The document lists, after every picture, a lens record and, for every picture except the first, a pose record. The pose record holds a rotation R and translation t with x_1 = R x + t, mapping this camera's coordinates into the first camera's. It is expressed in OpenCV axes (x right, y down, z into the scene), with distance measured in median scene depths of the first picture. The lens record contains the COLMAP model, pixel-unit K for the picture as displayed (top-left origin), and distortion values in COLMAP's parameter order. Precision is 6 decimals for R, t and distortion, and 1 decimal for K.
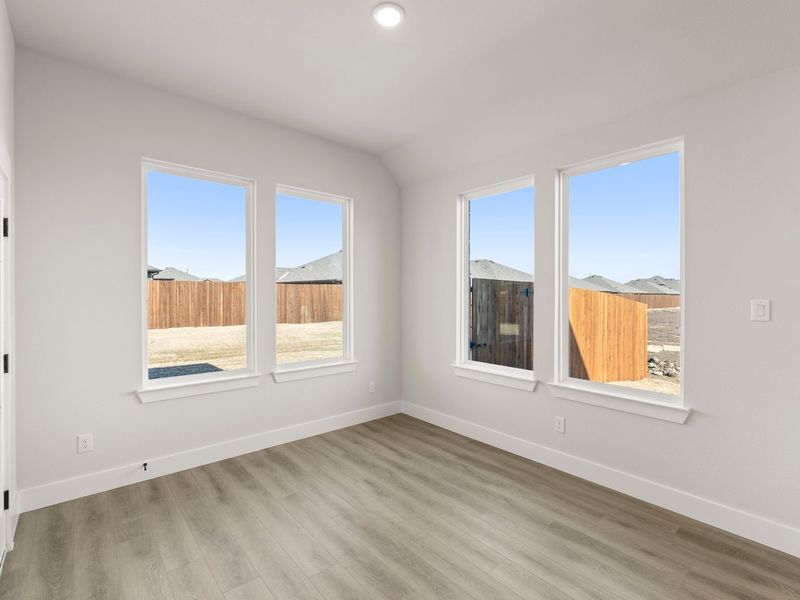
lens RADIAL K [[380.4, 0, 400.0], [0, 380.4, 300.0], [0, 0, 1]] dist [-0.000780, -0.000165]
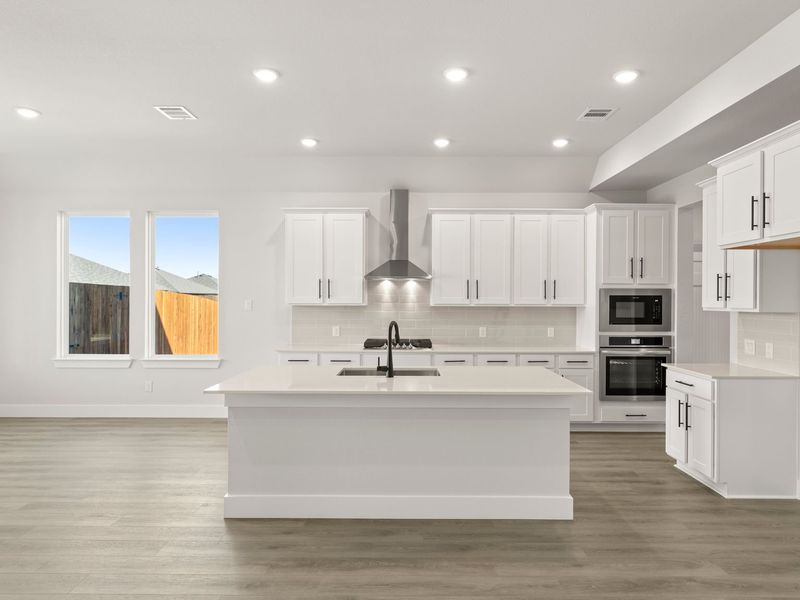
lens RADIAL K [[506.1, 0, 402.6], [0, 506.1, 295.2], [0, 0, 1]] dist [-0.000575, -0.000873]
pose [[0.664562, 0.004037, 0.747222, -0.215301], [0.010252, 0.999842, -0.014520, 0.008223], [-0.747163, 0.017309, 0.664416, -0.572328]]
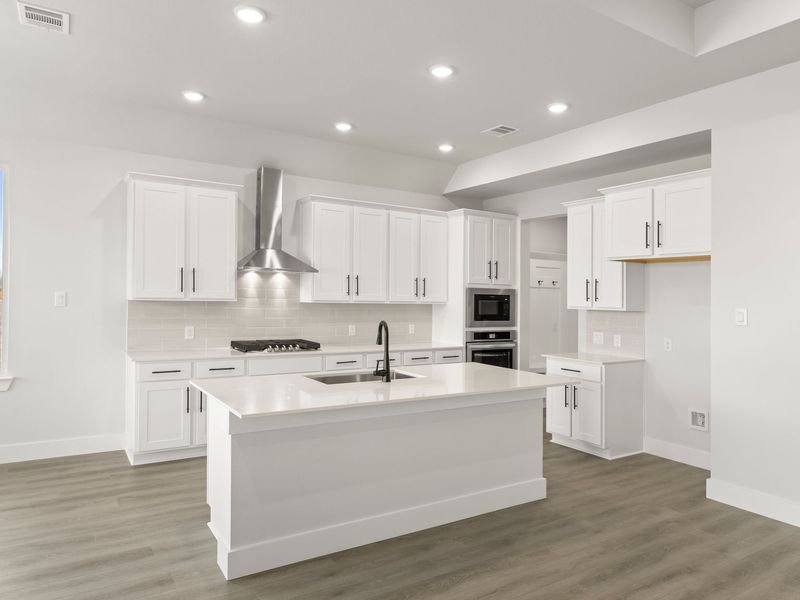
lens RADIAL K [[545.0, 0, 399.3], [0, 545.0, 288.3], [0, 0, 1]] dist [0.000290, 0.000233]
pose [[0.152854, 0.013963, 0.988150, -0.372303], [-0.005130, 0.999898, -0.013336, 0.002169], [-0.988235, -0.003031, 0.152910, -0.246134]]
